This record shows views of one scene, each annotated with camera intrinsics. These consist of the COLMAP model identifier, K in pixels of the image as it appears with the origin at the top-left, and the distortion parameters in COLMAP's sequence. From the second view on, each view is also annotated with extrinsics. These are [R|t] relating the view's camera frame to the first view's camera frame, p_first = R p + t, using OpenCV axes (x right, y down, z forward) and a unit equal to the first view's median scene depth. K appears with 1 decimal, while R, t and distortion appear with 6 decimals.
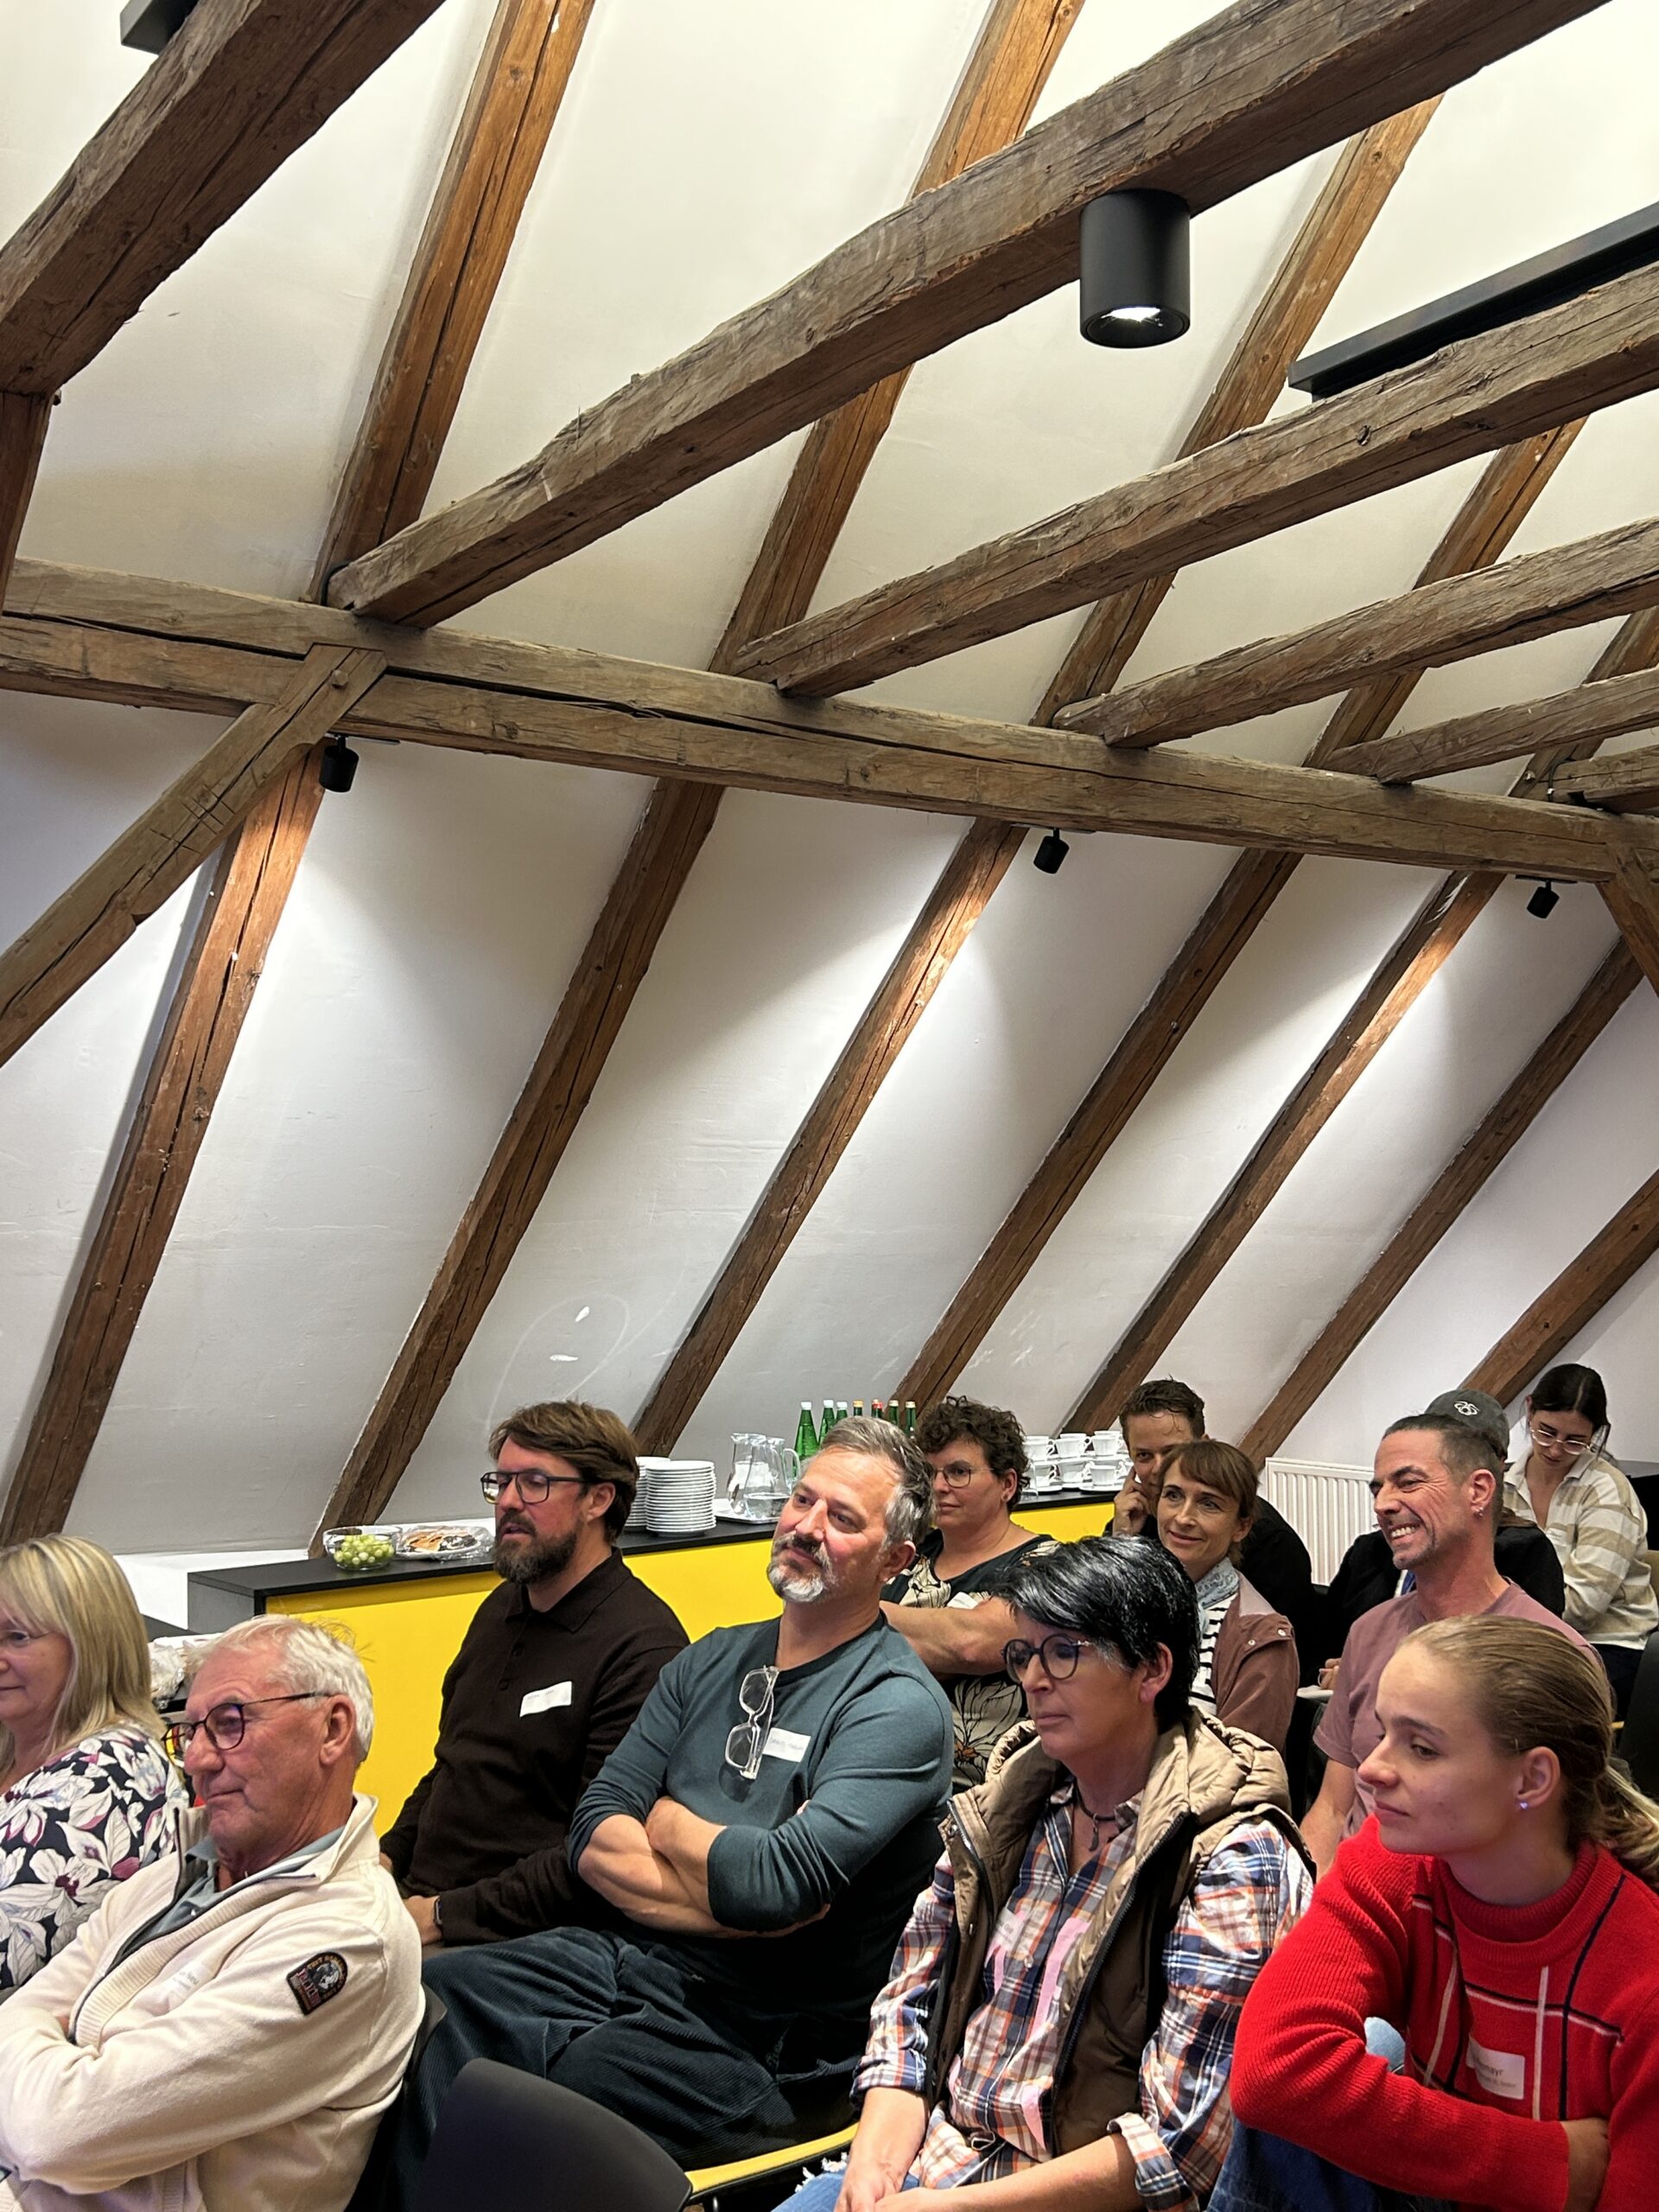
lens RADIAL K [[2320.8, 0, 815.5], [0, 2320.8, 1124.1], [0, 0, 1]] dist [0.073807, 0.000000]
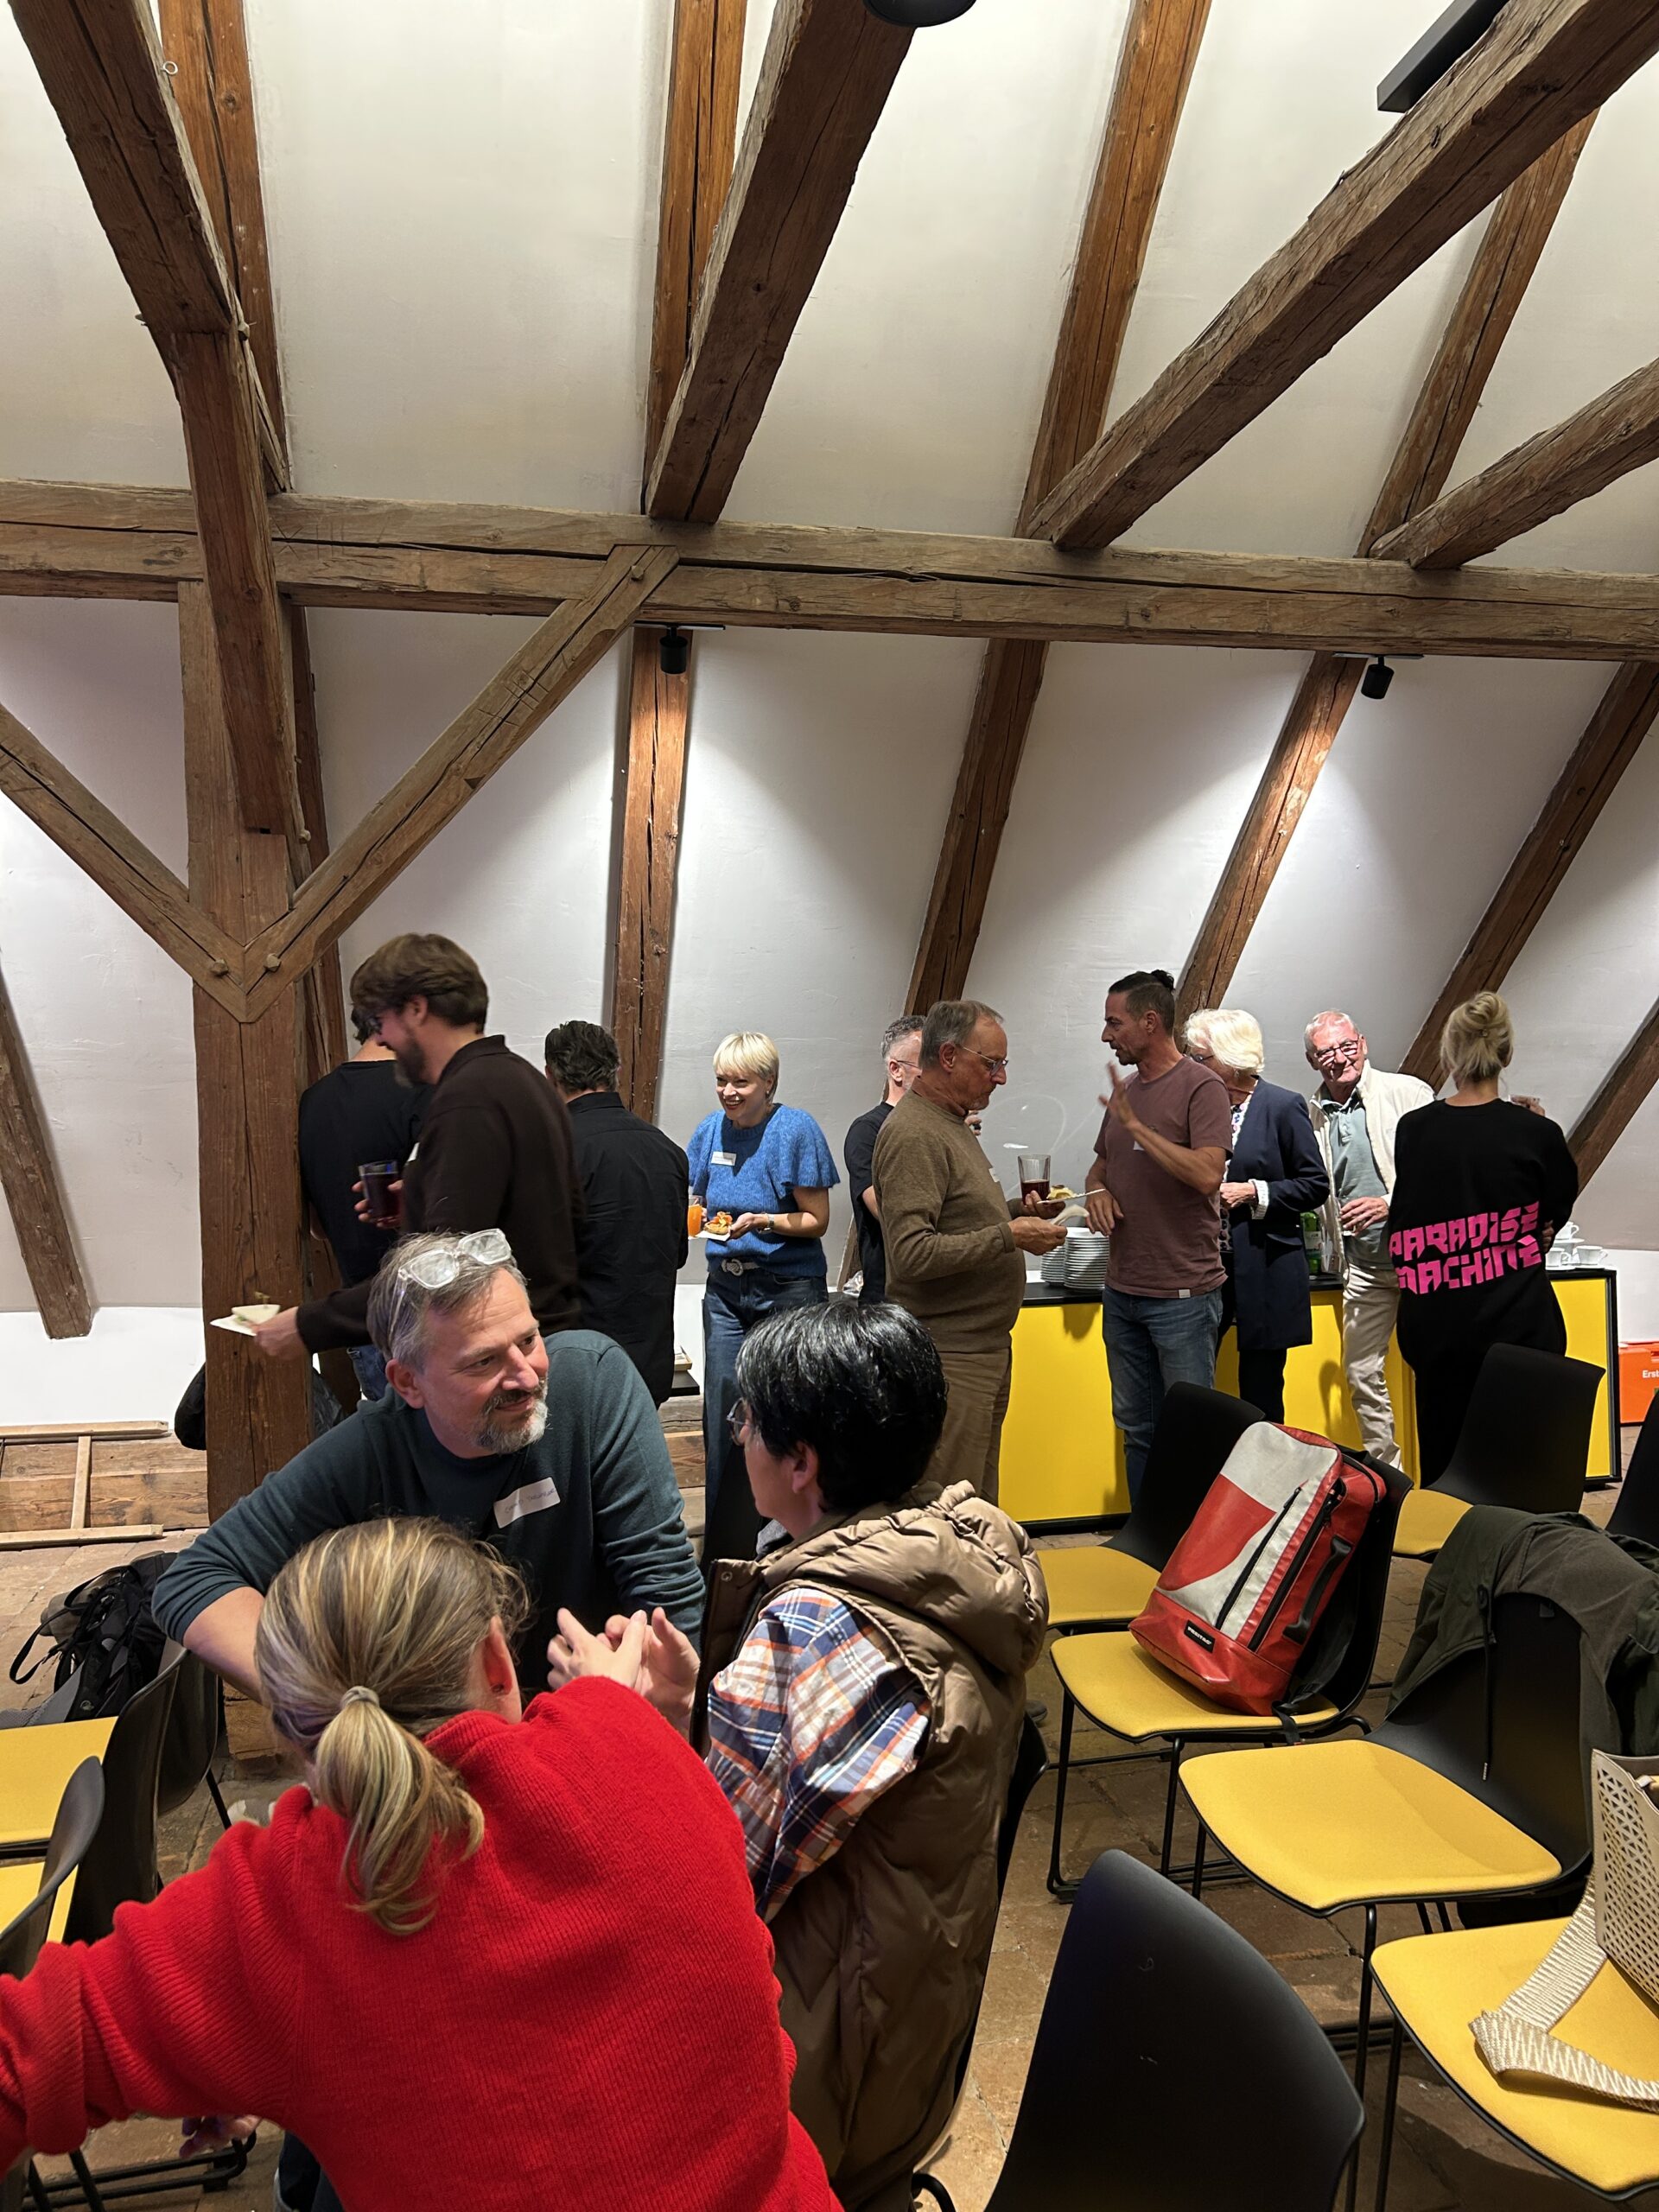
lens RADIAL K [[1683.3, 0, 838.9], [0, 1683.3, 1061.1], [0, 0, 1]] dist [0.042541, -0.051364]
pose [[0.923876, -0.008889, -0.382590, 0.190863], [0.026538, 0.998812, 0.040879, 0.022316], [0.381772, -0.047920, 0.923013, 0.203656]]
